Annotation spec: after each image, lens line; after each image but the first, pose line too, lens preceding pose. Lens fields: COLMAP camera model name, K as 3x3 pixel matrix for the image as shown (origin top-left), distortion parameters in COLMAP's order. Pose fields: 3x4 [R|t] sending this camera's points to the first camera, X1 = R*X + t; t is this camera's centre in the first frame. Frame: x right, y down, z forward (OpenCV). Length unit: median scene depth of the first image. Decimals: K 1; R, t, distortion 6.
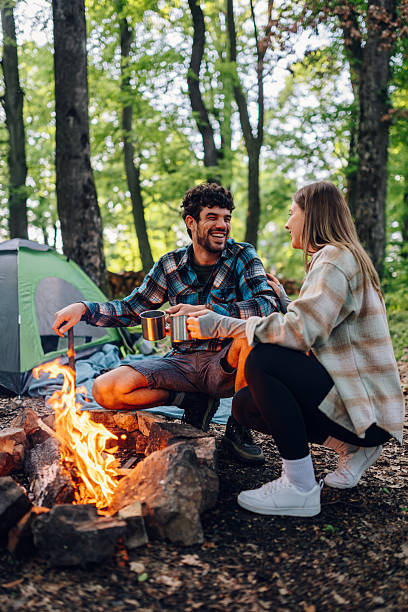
lens RADIAL K [[587.2, 0, 204.6], [0, 587.2, 301.4], [0, 0, 1]] dist [-0.028720, 0.000000]
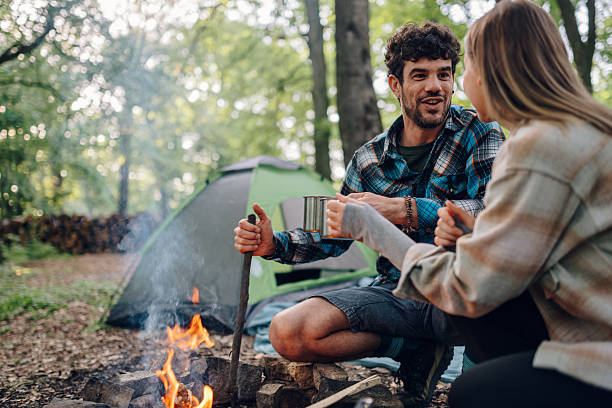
lens RADIAL K [[607.3, 0, 304.0], [0, 607.3, 208.7], [0, 0, 1]] dist [-0.019515, 0.000000]
pose [[0.931874, -0.023623, -0.362011, 0.042897], [0.003644, 0.998437, -0.055771, 0.014819], [0.362763, 0.050653, 0.930504, 0.099530]]
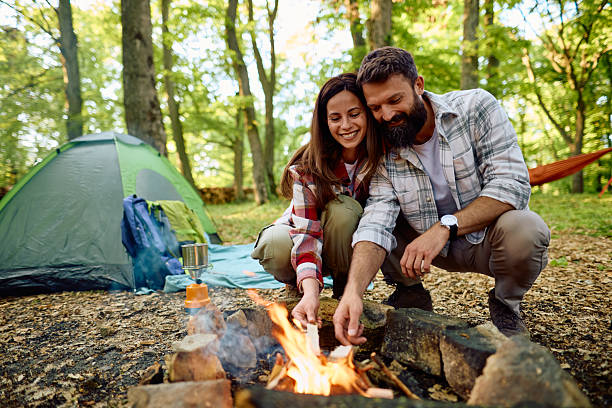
lens RADIAL K [[425.3, 0, 304.4], [0, 425.3, 206.5], [0, 0, 1]] dist [-0.034231, 0.032065]
pose [[0.978485, -0.025063, 0.204792, -0.088442], [0.027519, 0.999579, -0.009152, 0.021411], [-0.204477, 0.014591, 0.978763, 0.140675]]
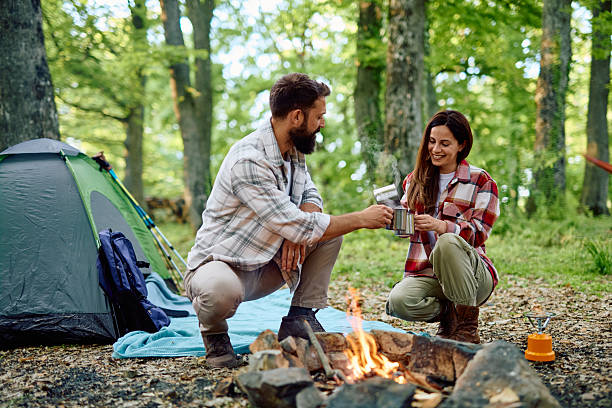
lens RADIAL K [[855.6, 0, 317.3], [0, 855.6, 206.3], [0, 0, 1]] dist [0.039415, 0.000000]
pose [[0.960048, -0.012433, 0.279560, -0.175453], [0.023591, 0.999052, -0.036584, 0.014531], [-0.278840, 0.041717, 0.959431, -0.071048]]
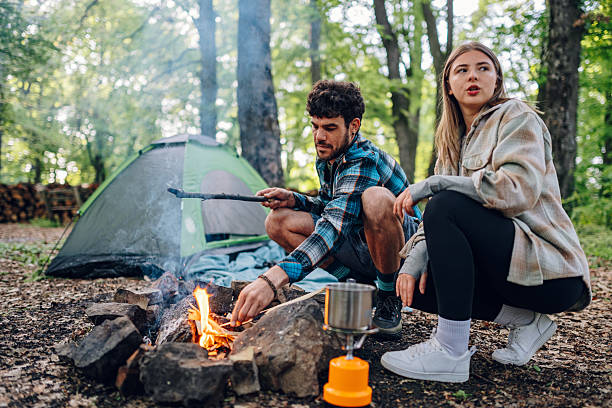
lens RADIAL K [[587.2, 0, 309.4], [0, 587.2, 204.8], [0, 0, 1]] dist [-0.028720, 0.000000]
pose [[0.989340, 0.020709, -0.144146, 0.023258], [-0.026122, 0.999019, -0.035763, 0.029538], [0.143264, 0.039147, 0.988910, 0.013111]]
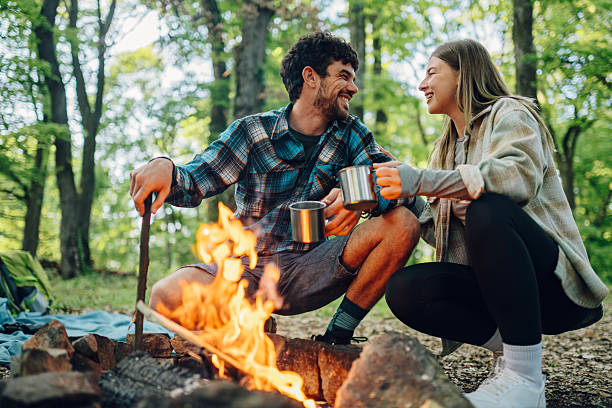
lens RADIAL K [[587.2, 0, 304.9], [0, 587.2, 211.5], [0, 0, 1]] dist [-0.028720, 0.000000]
pose [[0.877250, 0.073201, 0.474420, -0.111227], [-0.000259, 0.988377, -0.152023, 0.048940], [-0.480035, 0.133239, 0.867072, 0.105827]]
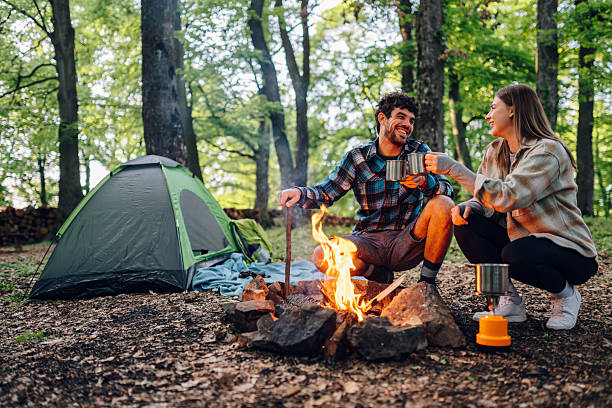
lens RADIAL K [[587.2, 0, 308.2], [0, 587.2, 201.6], [0, 0, 1]] dist [-0.028720, 0.000000]
pose [[0.990851, -0.015750, 0.134040, -0.108380], [0.025188, 0.997298, -0.069016, 0.035570], [-0.132590, 0.071761, 0.988570, -0.056865]]
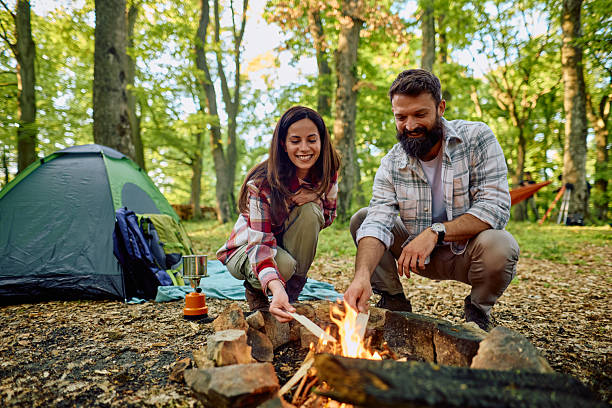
lens RADIAL K [[425.3, 0, 307.6], [0, 425.3, 205.6], [0, 0, 1]] dist [-0.034231, 0.032065]
pose [[0.949073, 0.019397, 0.314459, -0.118348], [-0.000628, 0.998217, -0.059680, 0.024444], [-0.315056, 0.056443, 0.947393, 0.122801]]
